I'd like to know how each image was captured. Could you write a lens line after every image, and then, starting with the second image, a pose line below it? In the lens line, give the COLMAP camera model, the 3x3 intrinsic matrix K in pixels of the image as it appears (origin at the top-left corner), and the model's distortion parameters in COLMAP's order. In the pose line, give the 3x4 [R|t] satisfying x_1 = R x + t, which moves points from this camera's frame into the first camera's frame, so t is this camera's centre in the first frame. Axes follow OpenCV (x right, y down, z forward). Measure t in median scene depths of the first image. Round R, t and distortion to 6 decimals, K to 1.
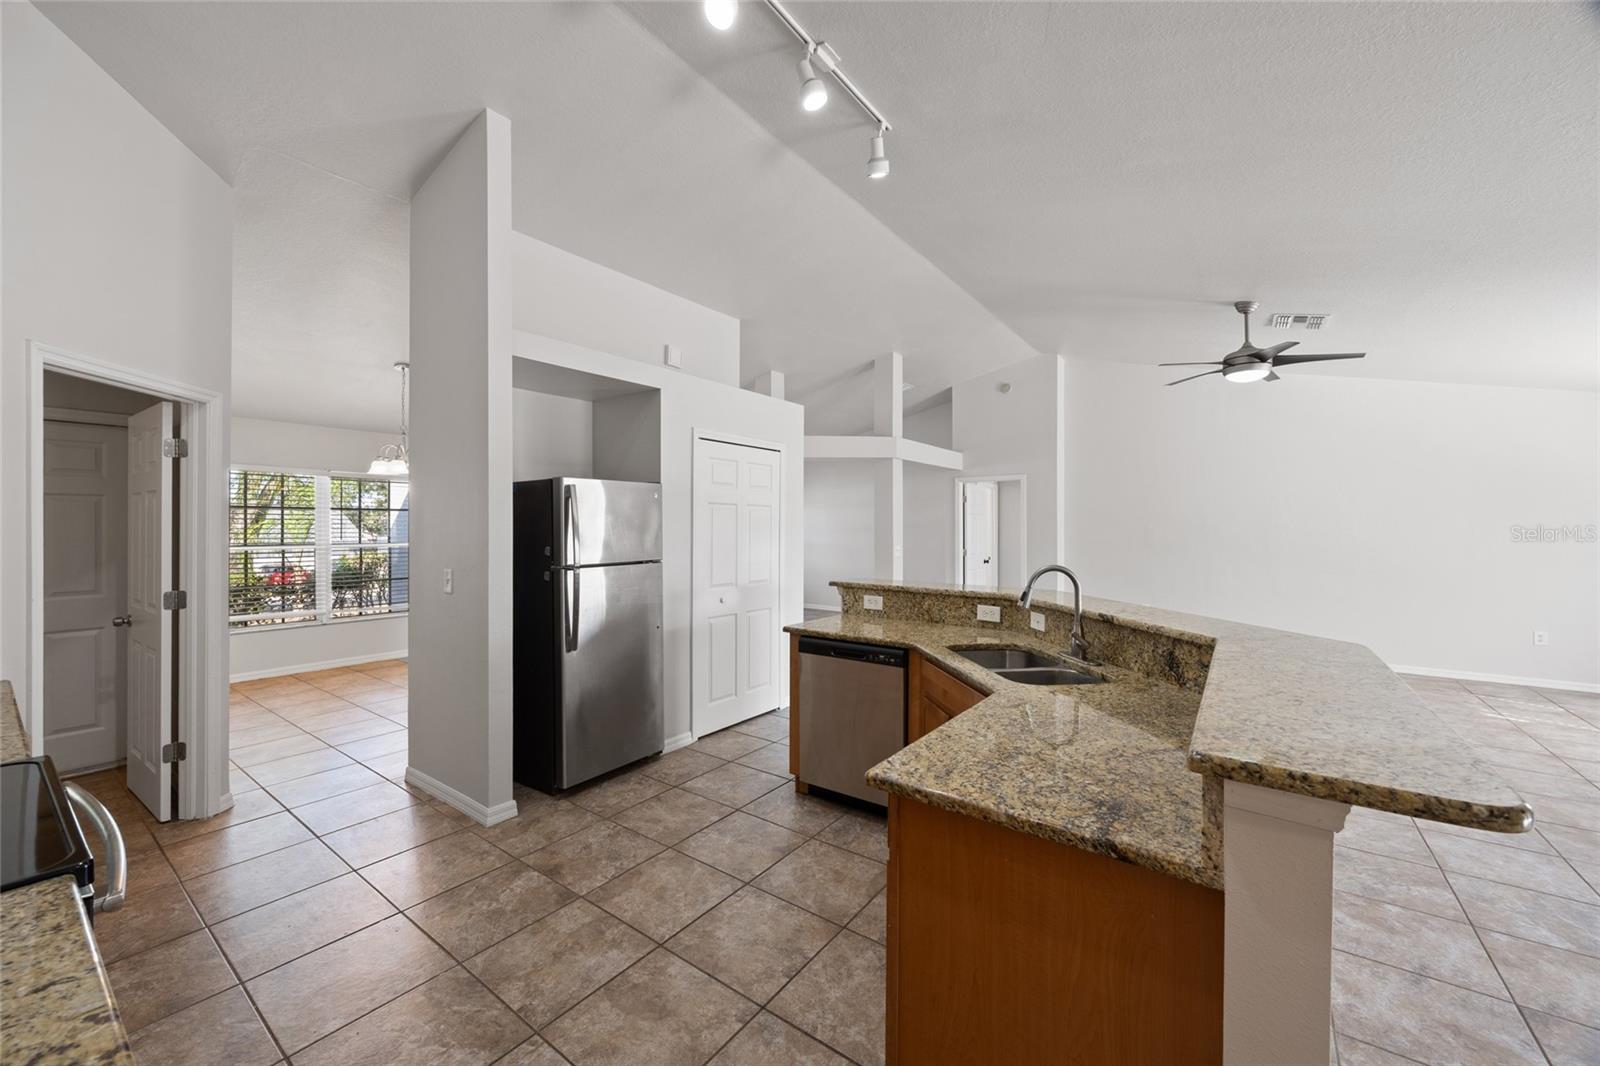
lens RADIAL K [[613.0, 0, 791.3], [0, 613.0, 529.2], [0, 0, 1]] dist [-0.002226, -0.000222]
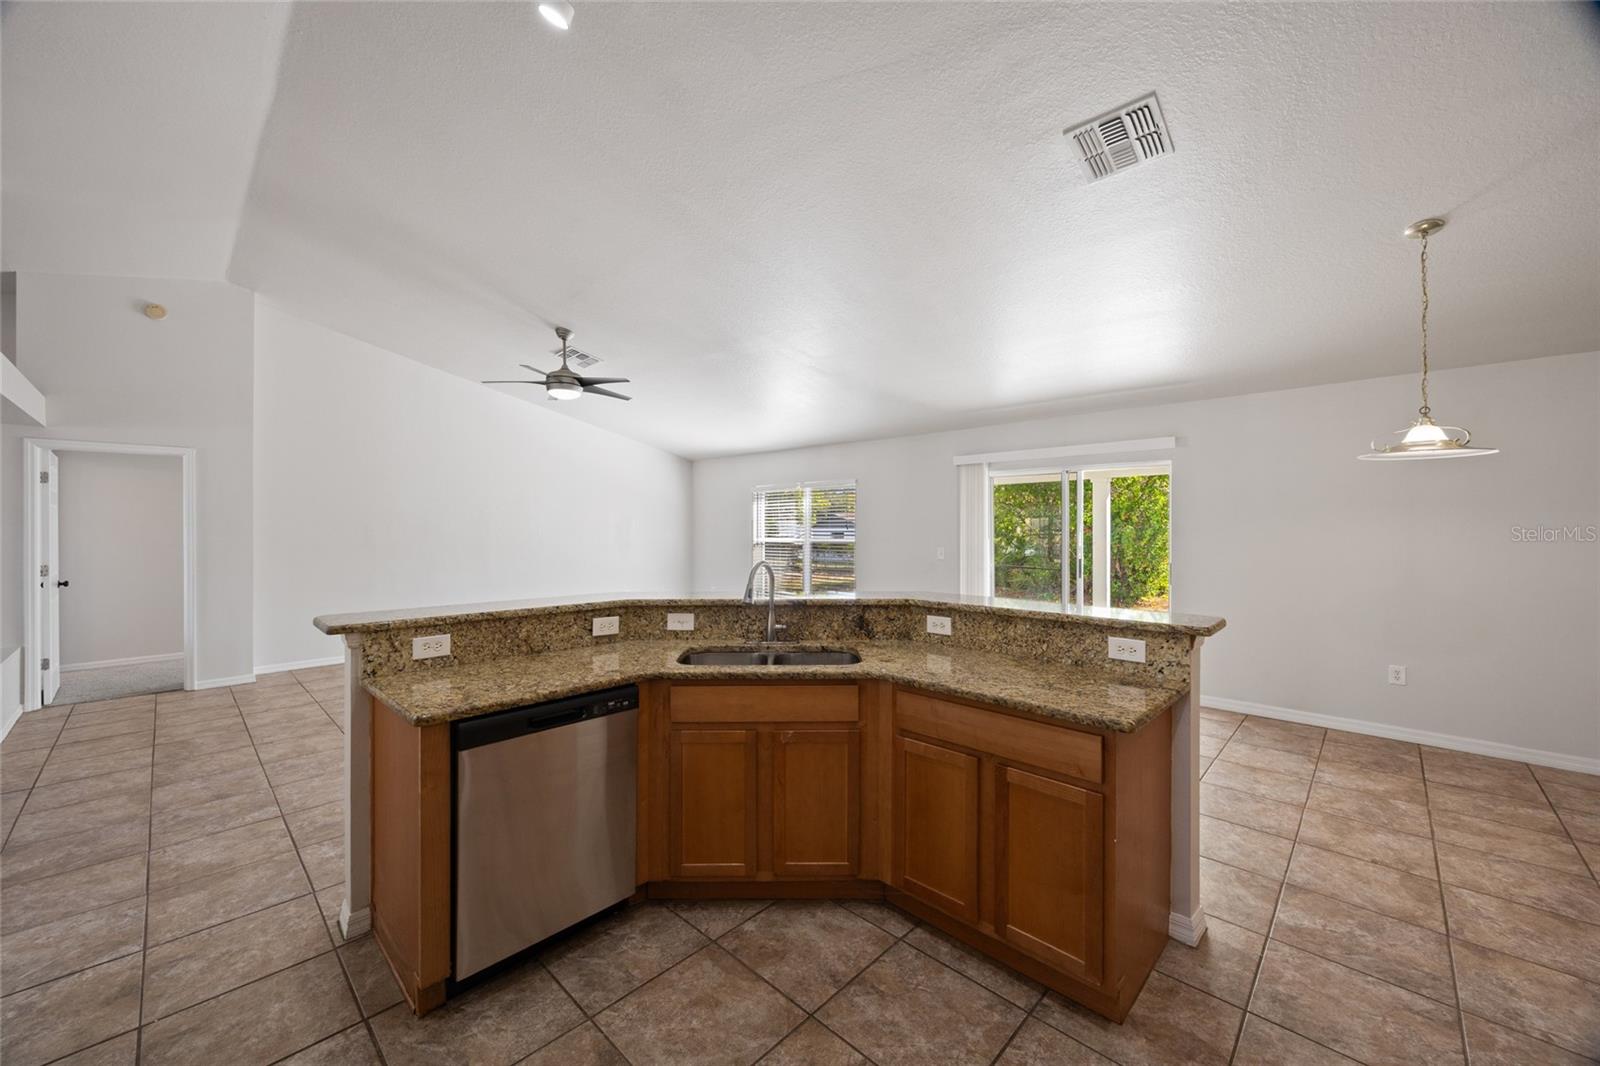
lens RADIAL K [[613.0, 0, 791.0], [0, 613.0, 526.1], [0, 0, 1]] dist [-0.002226, -0.000222]
pose [[0.136126, -0.001784, 0.990690, -0.464002], [0.004140, 0.999991, 0.001232, -0.003309], [-0.990683, 0.003934, 0.136132, 0.582134]]
